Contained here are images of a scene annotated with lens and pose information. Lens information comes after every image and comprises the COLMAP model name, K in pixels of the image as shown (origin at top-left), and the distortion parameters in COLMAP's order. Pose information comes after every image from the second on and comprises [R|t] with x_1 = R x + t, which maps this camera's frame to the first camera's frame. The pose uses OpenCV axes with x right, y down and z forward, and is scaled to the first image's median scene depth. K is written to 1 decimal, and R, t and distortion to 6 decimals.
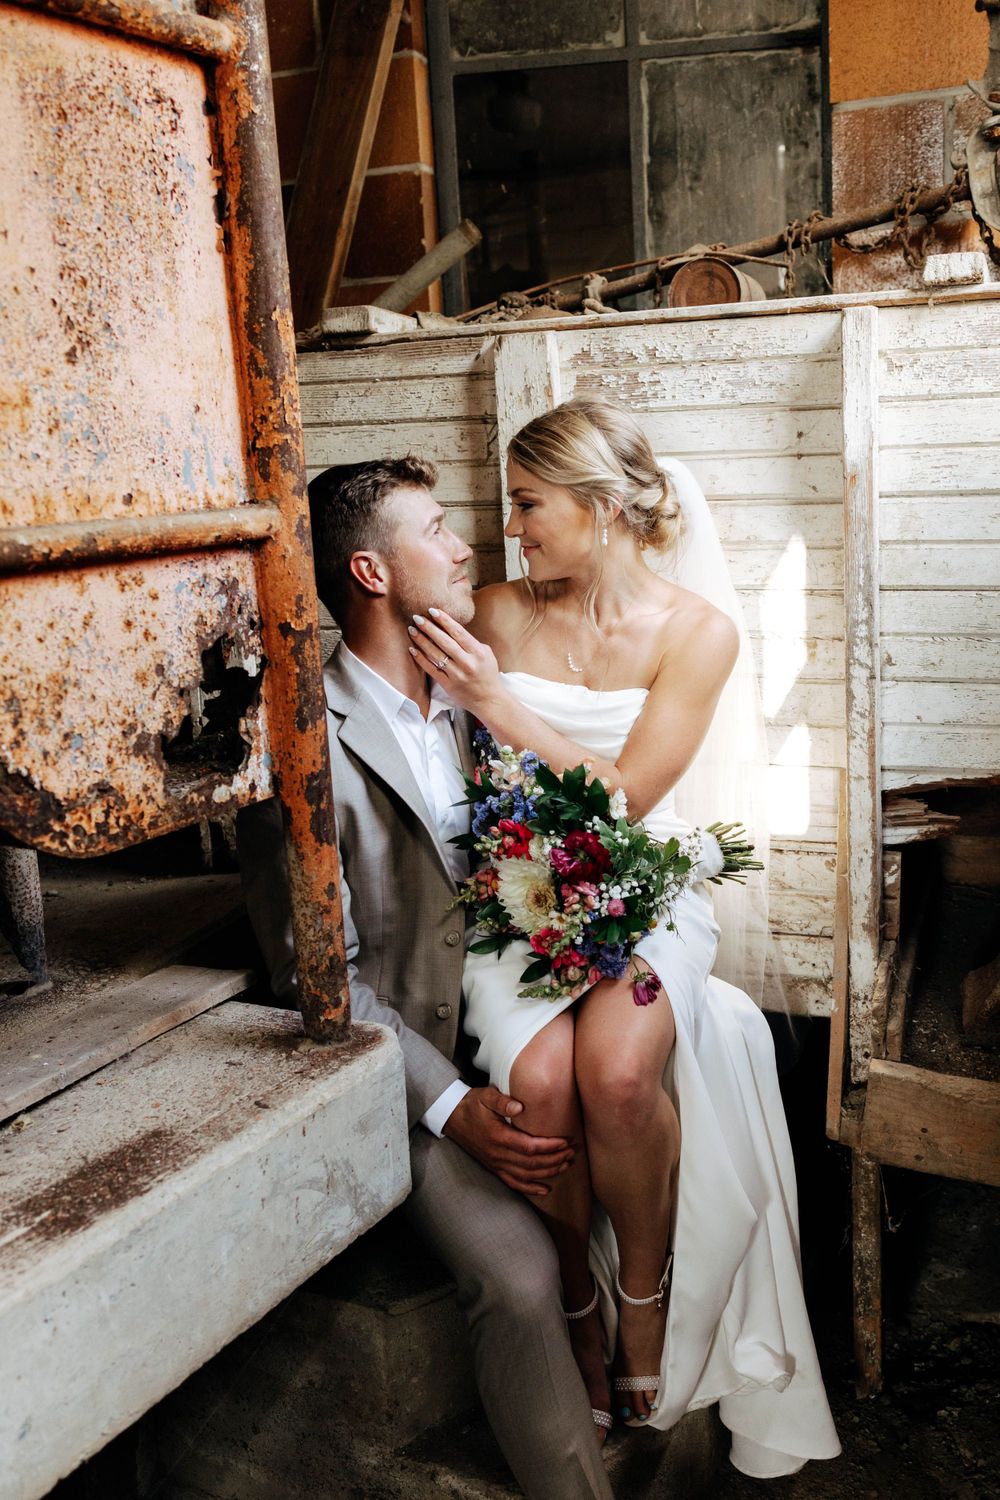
lens RADIAL K [[1510.8, 0, 500.0], [0, 1510.8, 750.0], [0, 0, 1]] dist [0.009890, 0.000051]
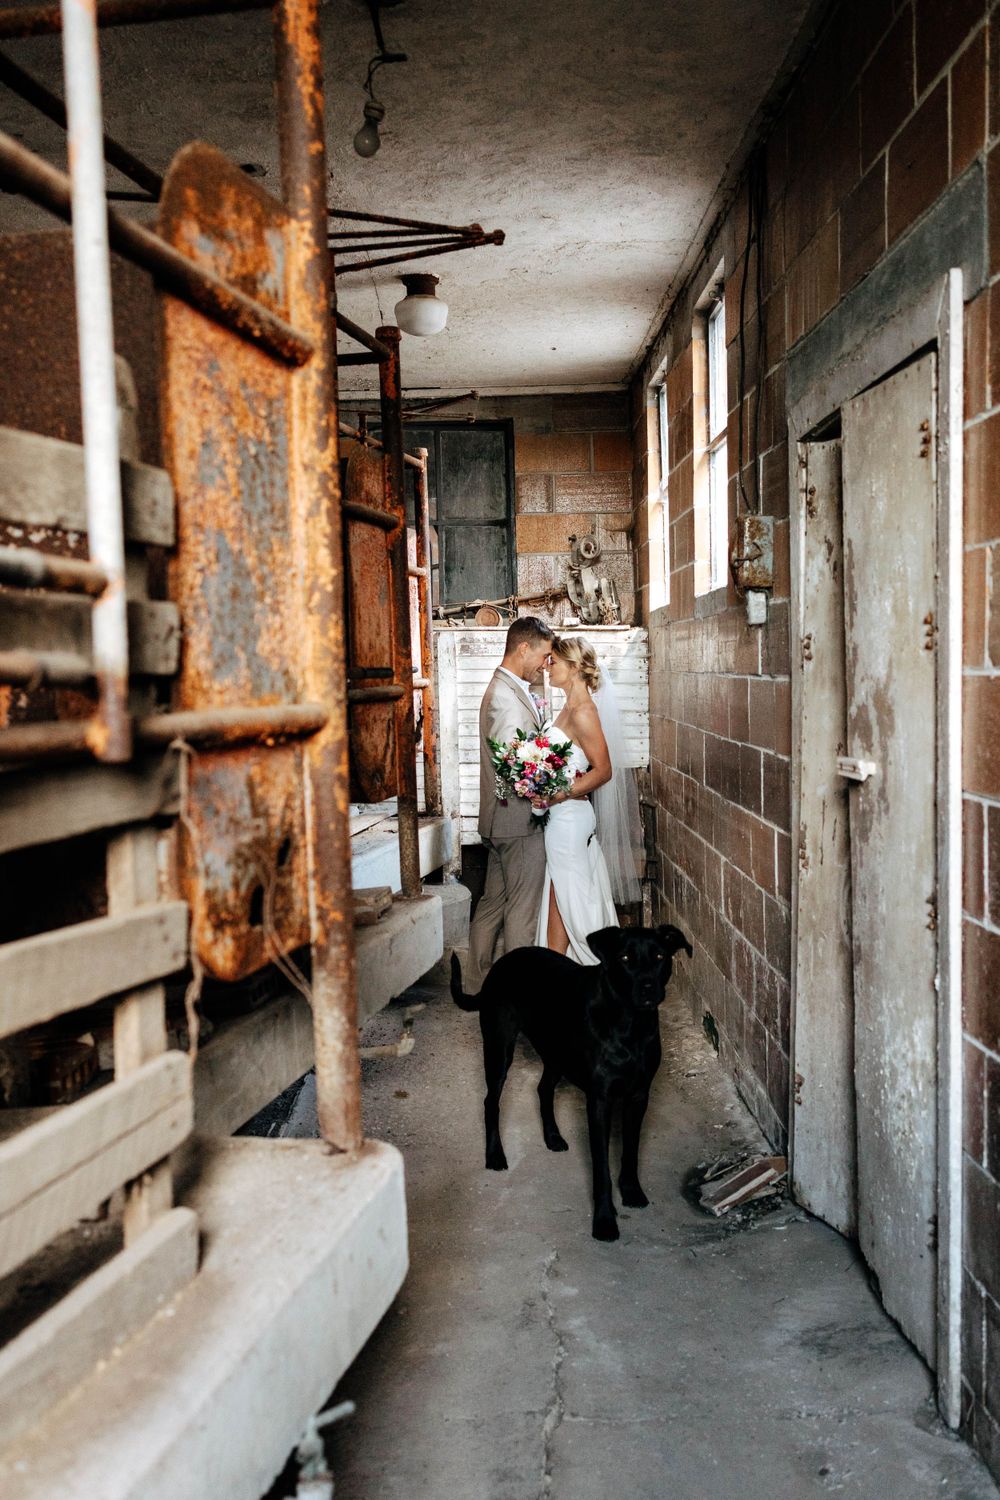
lens RADIAL K [[1510.8, 0, 500.0], [0, 1510.8, 750.0], [0, 0, 1]] dist [0.009890, 0.000051]
pose [[0.949860, 0.010044, 0.312515, -1.091950], [0.035025, 0.989776, -0.138265, 0.529190], [-0.310709, 0.142278, 0.939796, -2.531795]]
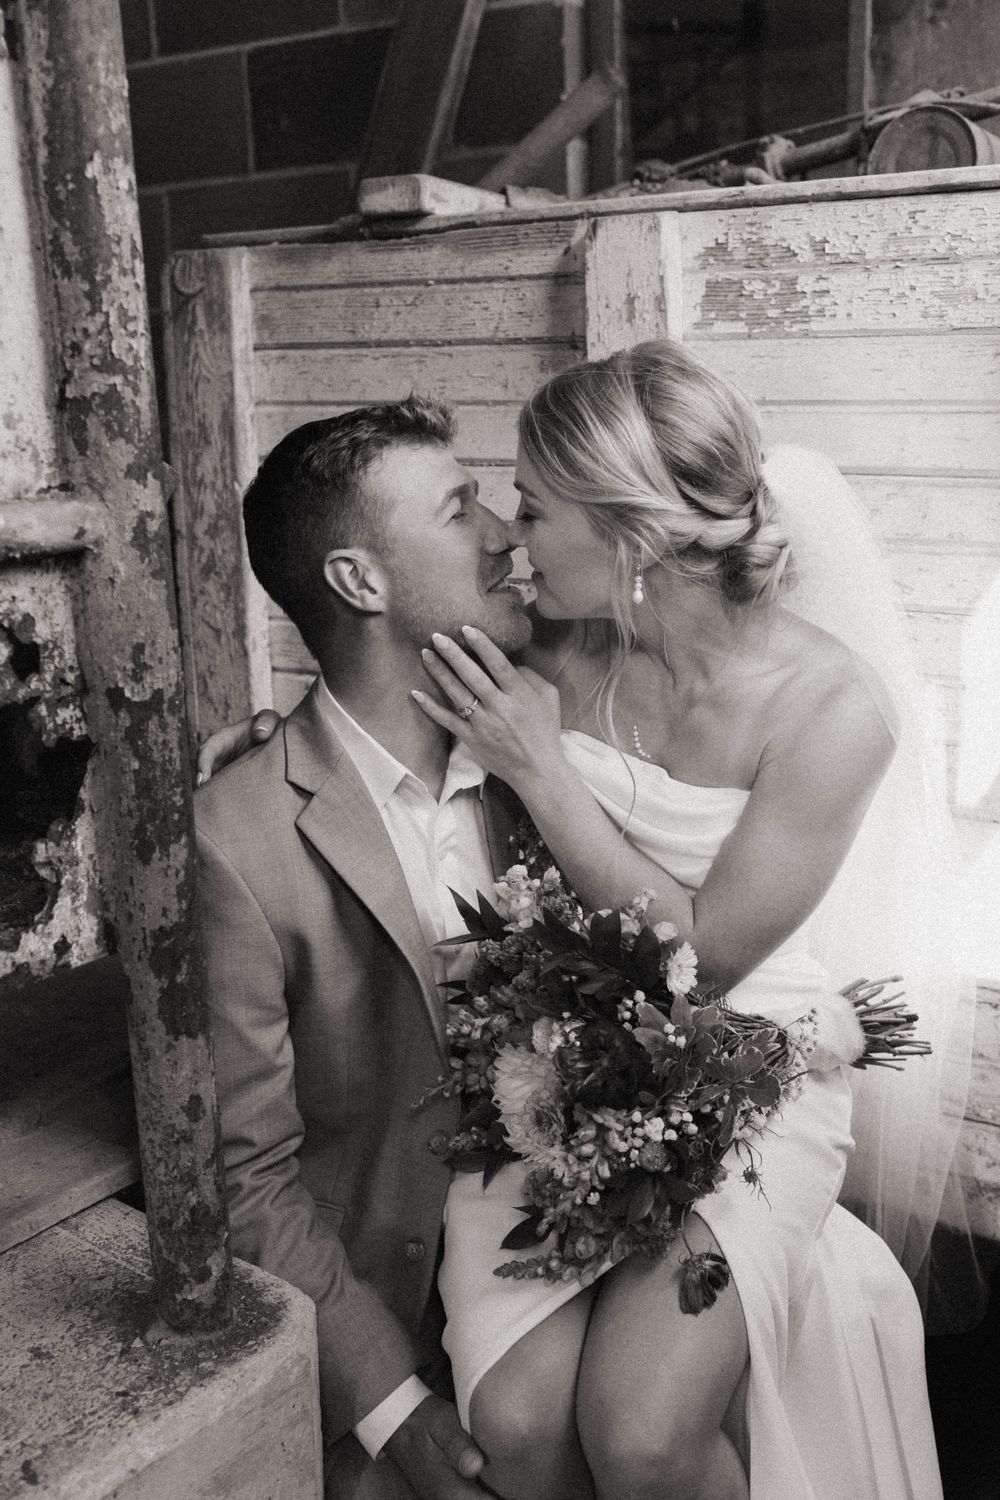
lens RADIAL K [[1544.3, 0, 497.5], [0, 1544.3, 772.7], [0, 0, 1]] dist [0.005976, 0.007205]
pose [[0.986733, 0.061457, -0.150270, 0.093848], [-0.051007, 0.996068, 0.072441, -0.091635], [0.154132, -0.063816, 0.985987, 0.361297]]
